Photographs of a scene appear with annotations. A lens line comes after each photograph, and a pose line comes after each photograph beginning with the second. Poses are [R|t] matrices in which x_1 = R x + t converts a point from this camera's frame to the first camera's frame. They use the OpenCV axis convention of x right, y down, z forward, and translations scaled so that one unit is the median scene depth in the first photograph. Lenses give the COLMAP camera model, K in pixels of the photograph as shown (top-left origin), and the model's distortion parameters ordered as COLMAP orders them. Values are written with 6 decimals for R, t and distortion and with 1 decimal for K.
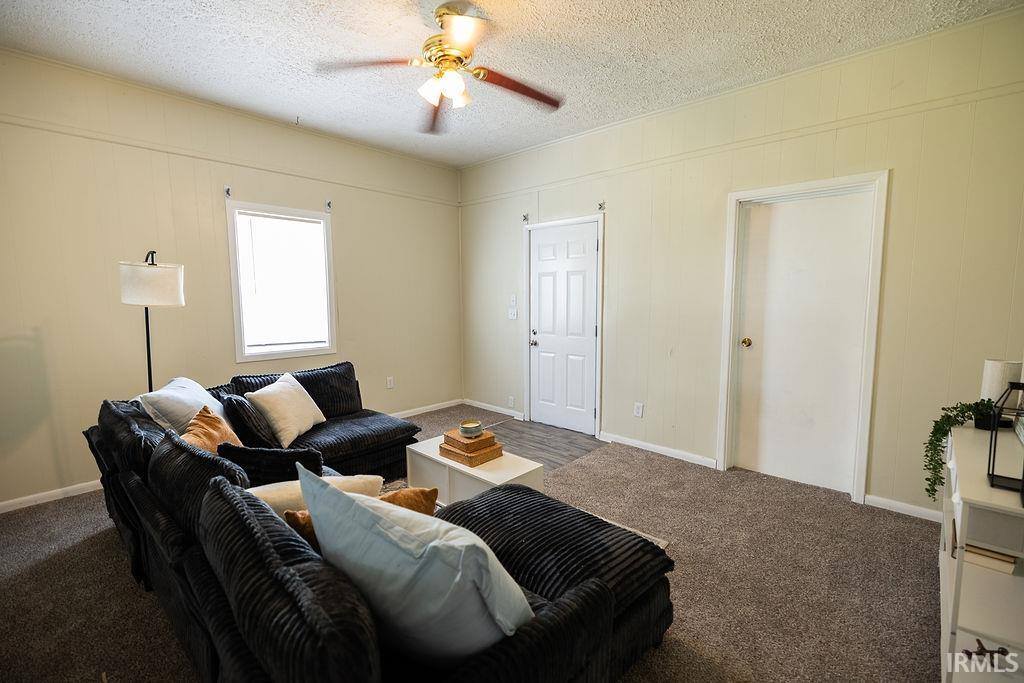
lens RADIAL K [[445.3, 0, 510.6], [0, 445.3, 337.7], [0, 0, 1]] dist [0.001254, 0.000133]
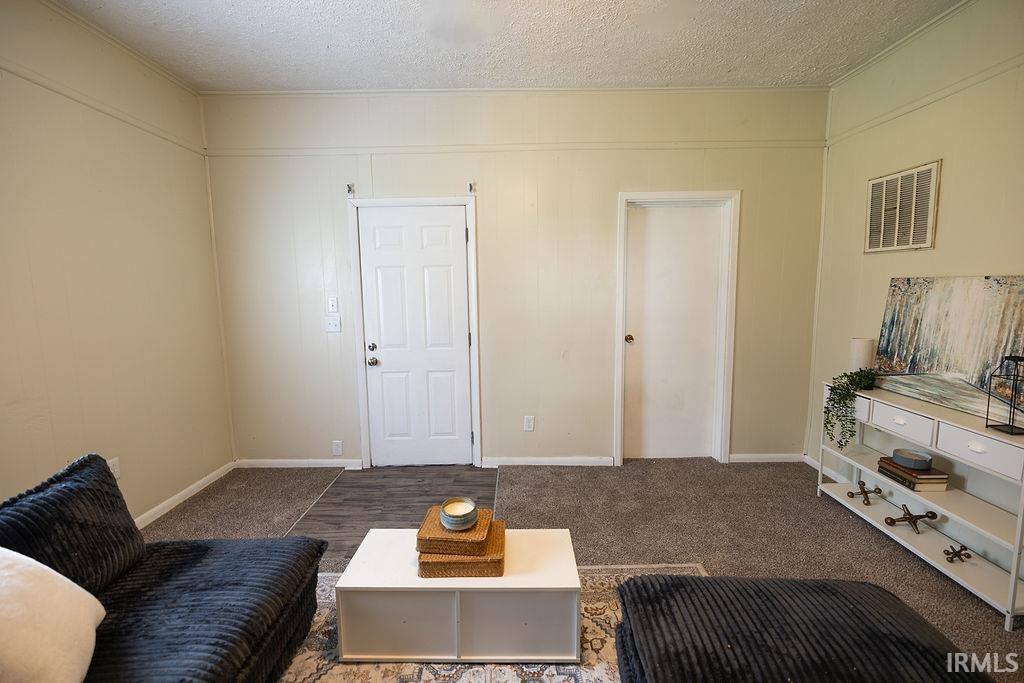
lens RADIAL K [[445.3, 0, 510.6], [0, 445.3, 337.7], [0, 0, 1]] dist [0.001254, 0.000133]
pose [[0.734023, -0.082440, 0.674102, -0.329809], [0.077283, 0.996297, 0.037691, -0.045696], [-0.674713, 0.024430, 0.737676, 0.363377]]
